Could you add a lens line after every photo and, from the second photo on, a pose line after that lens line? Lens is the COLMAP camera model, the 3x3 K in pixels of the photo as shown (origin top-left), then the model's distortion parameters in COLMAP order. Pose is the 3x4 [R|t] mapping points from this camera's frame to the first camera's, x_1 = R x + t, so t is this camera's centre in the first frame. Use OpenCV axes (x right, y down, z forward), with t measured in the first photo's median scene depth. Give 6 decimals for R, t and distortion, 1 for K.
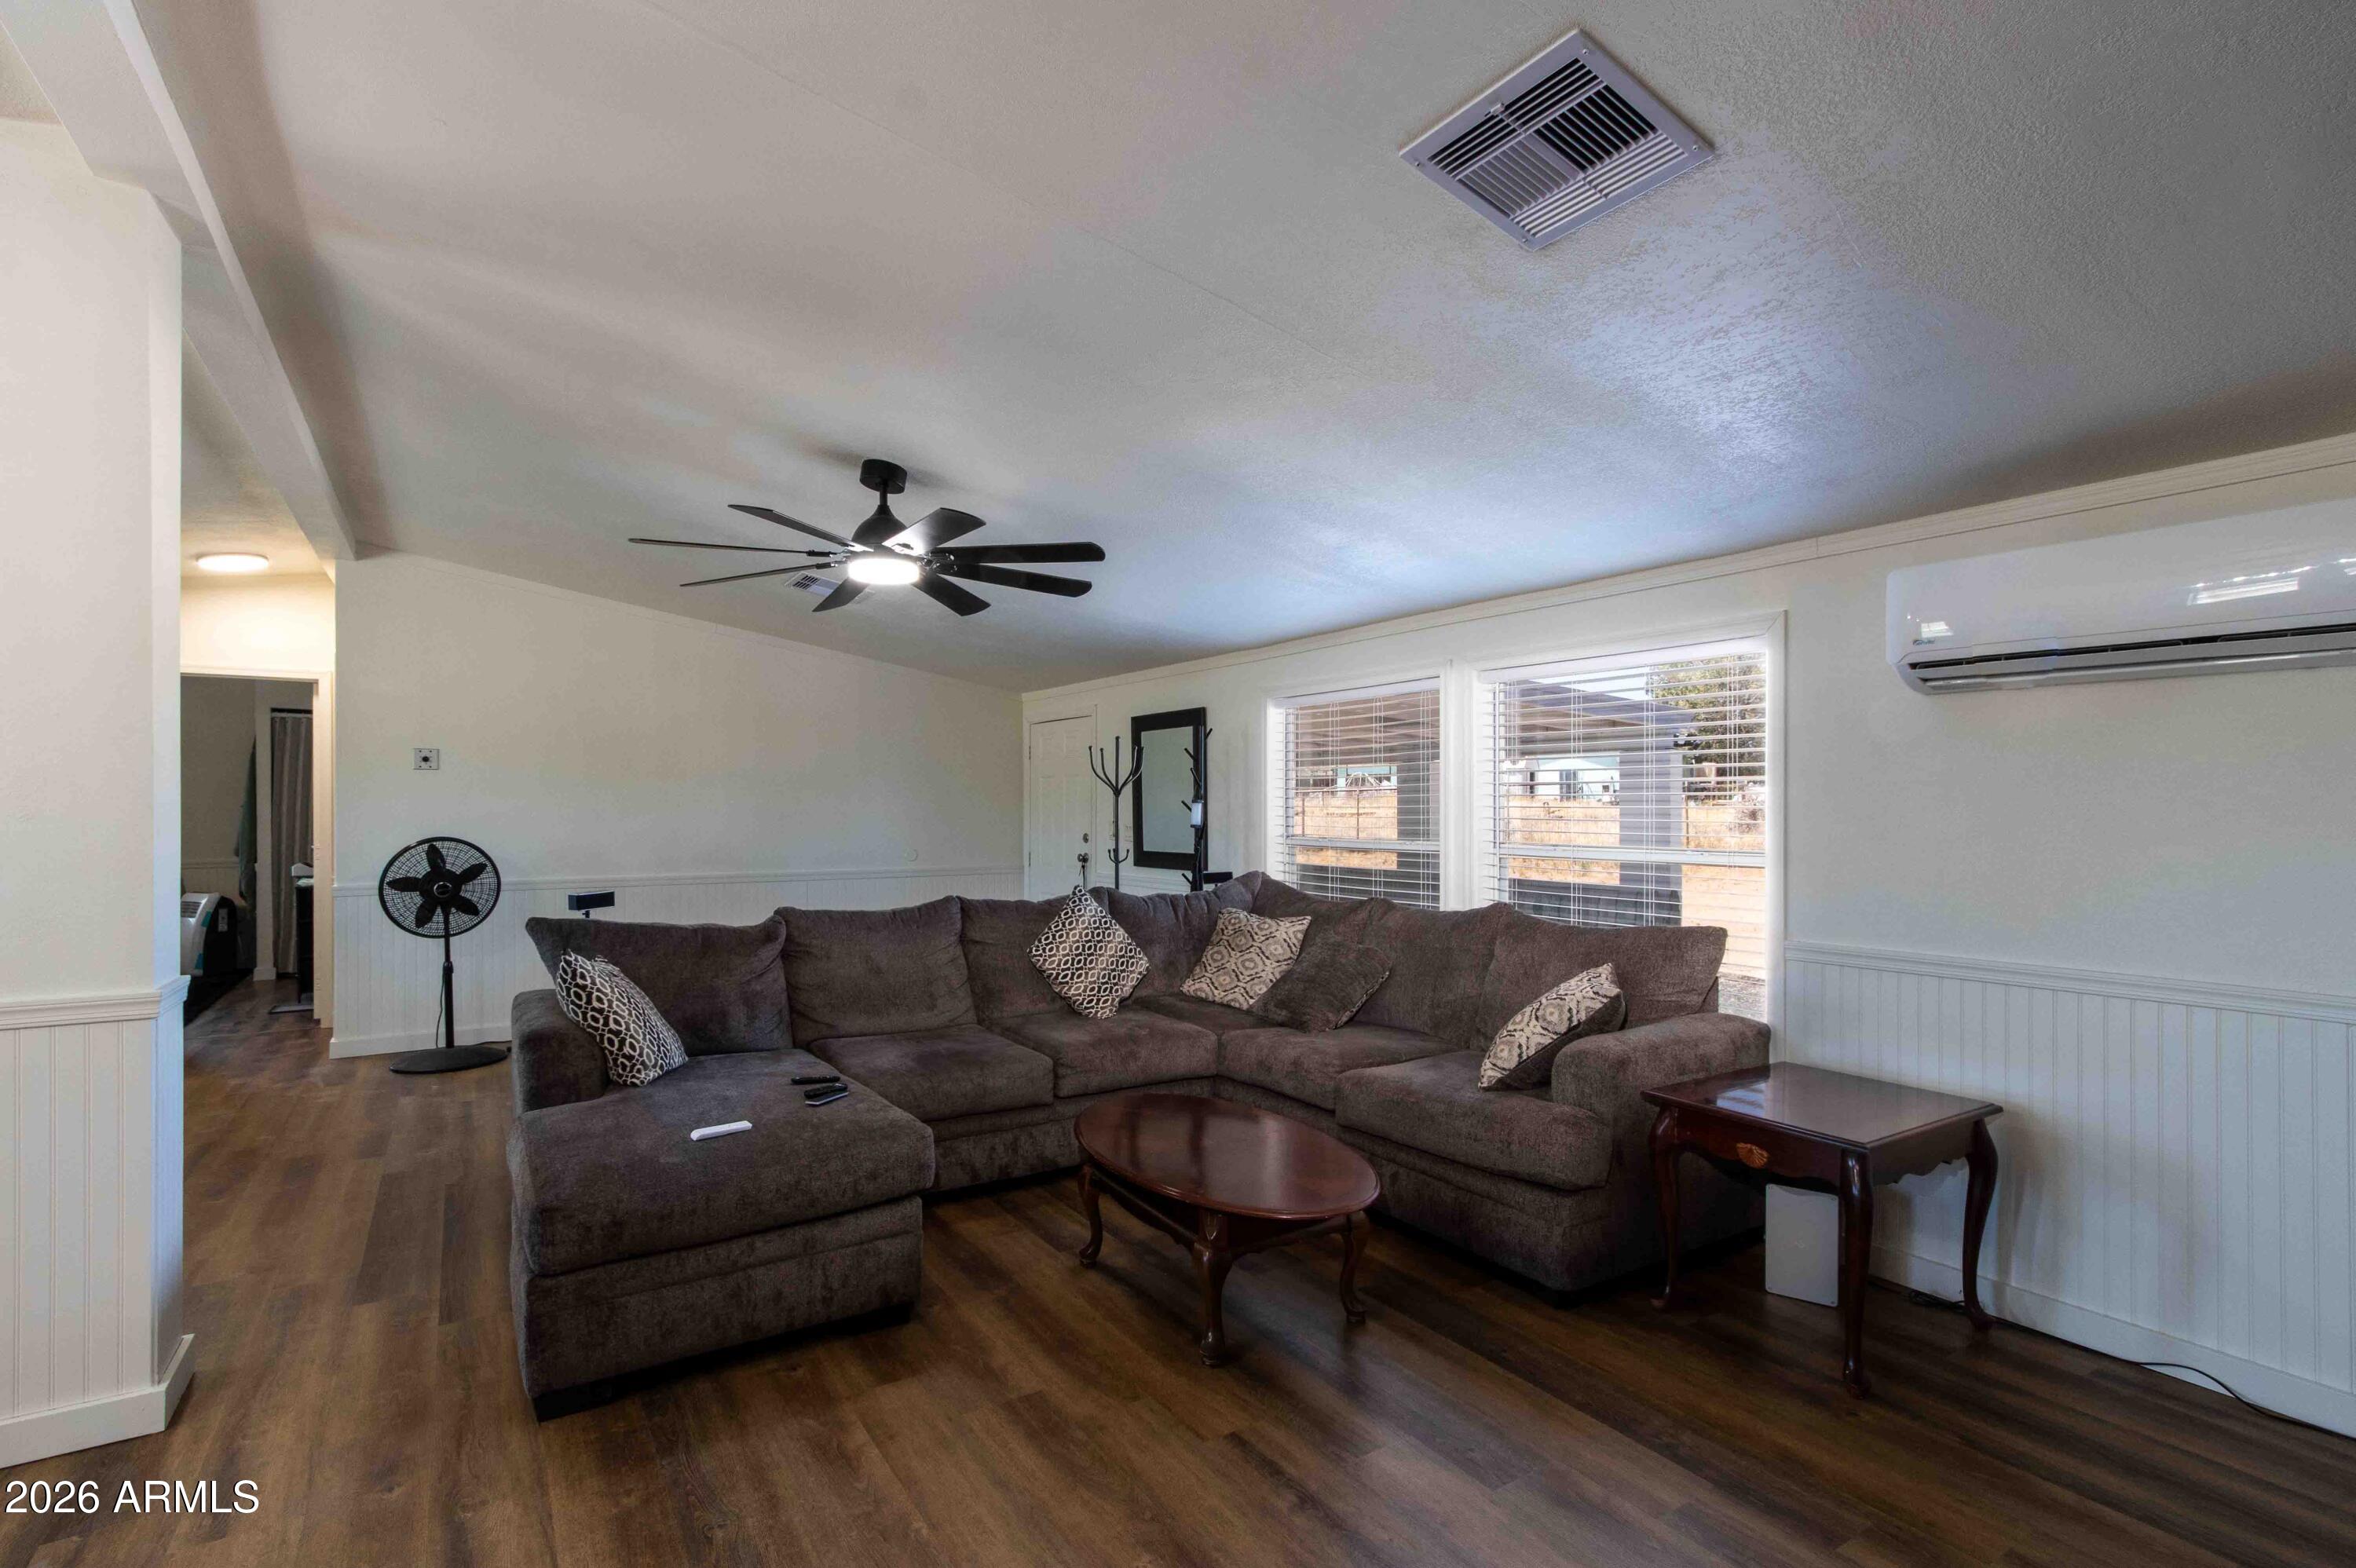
lens RADIAL K [[1098.4, 0, 1164.5], [0, 1098.4, 806.4], [0, 0, 1]] dist [-0.002870, 0.006431]
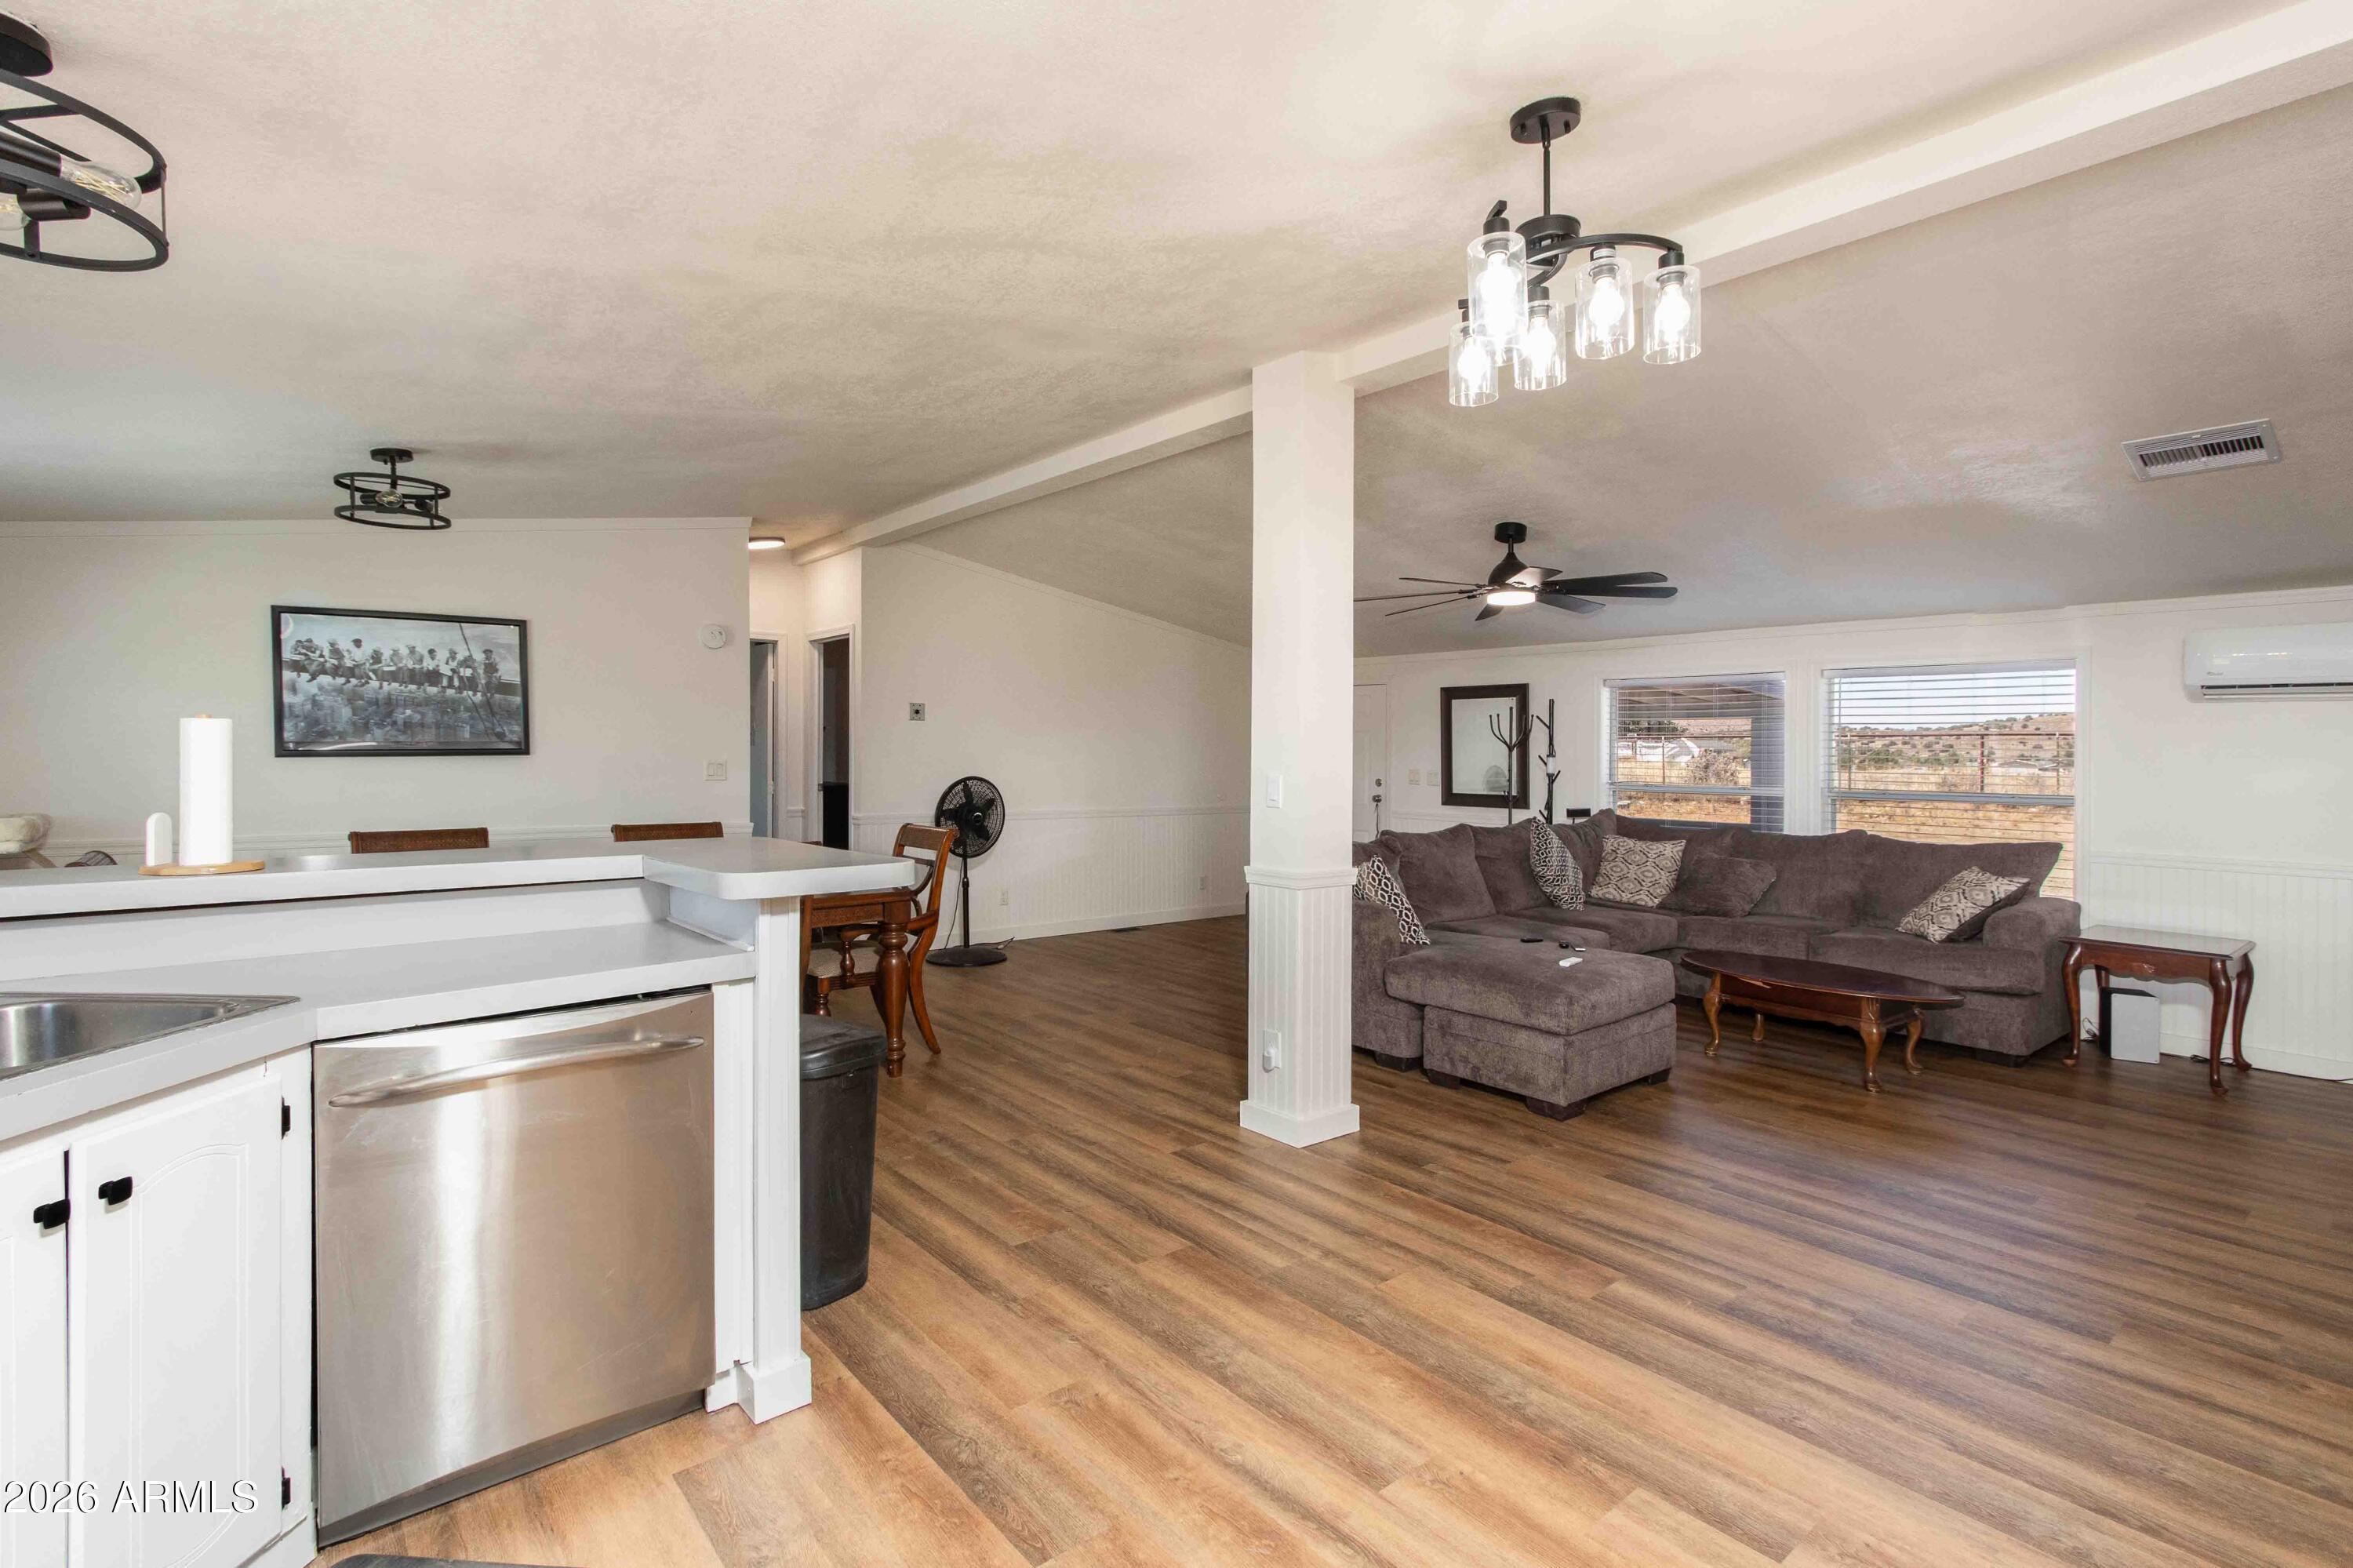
lens RADIAL K [[1089.4, 0, 1168.8], [0, 1089.4, 753.2], [0, 0, 1]] dist [0.000108, 0.000375]
pose [[0.992029, 0.014650, 0.125157, -0.764175], [-0.014761, 0.999891, -0.000042, -0.001512], [-0.125144, -0.001806, 0.992137, -0.326411]]
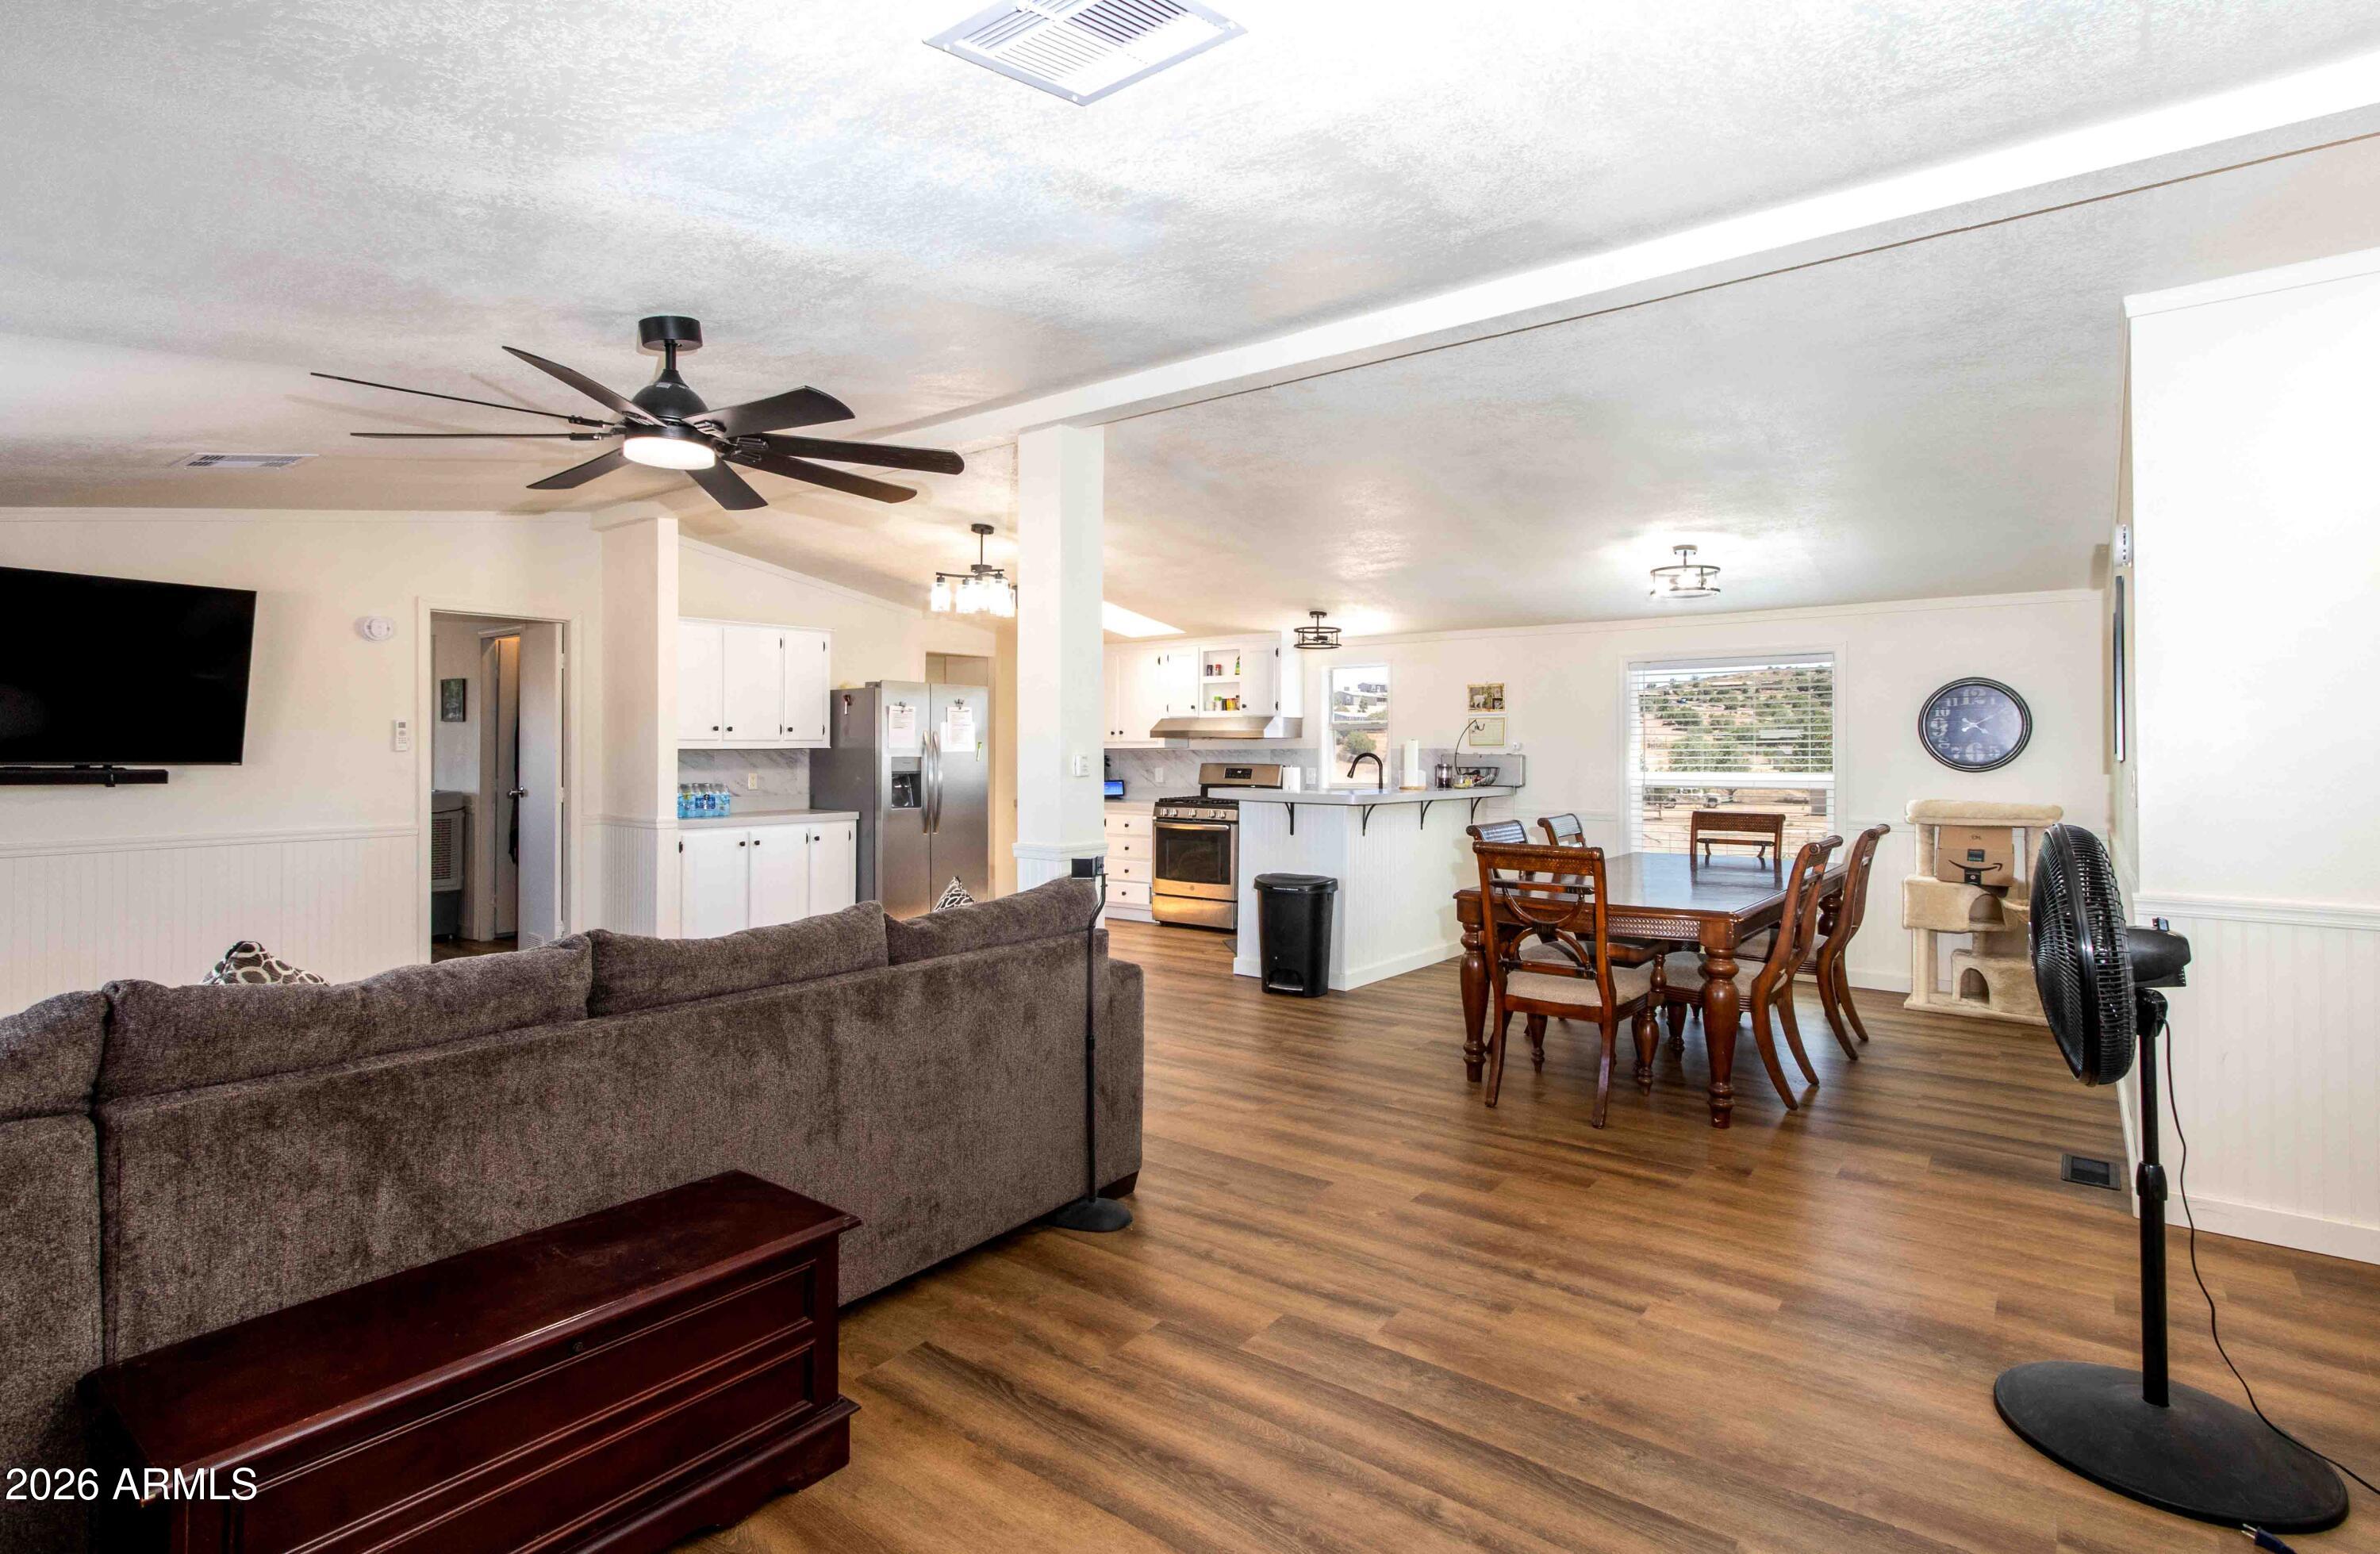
lens RADIAL K [[1157.1, 0, 1199.2], [0, 1157.1, 753.2], [0, 0, 1]] dist [0.002394, 0.000145]
pose [[-0.937256, 0.003525, -0.348625, -0.276822], [0.001474, 0.999980, 0.006148, -0.002206], [0.348640, 0.005249, -0.937242, 1.642178]]
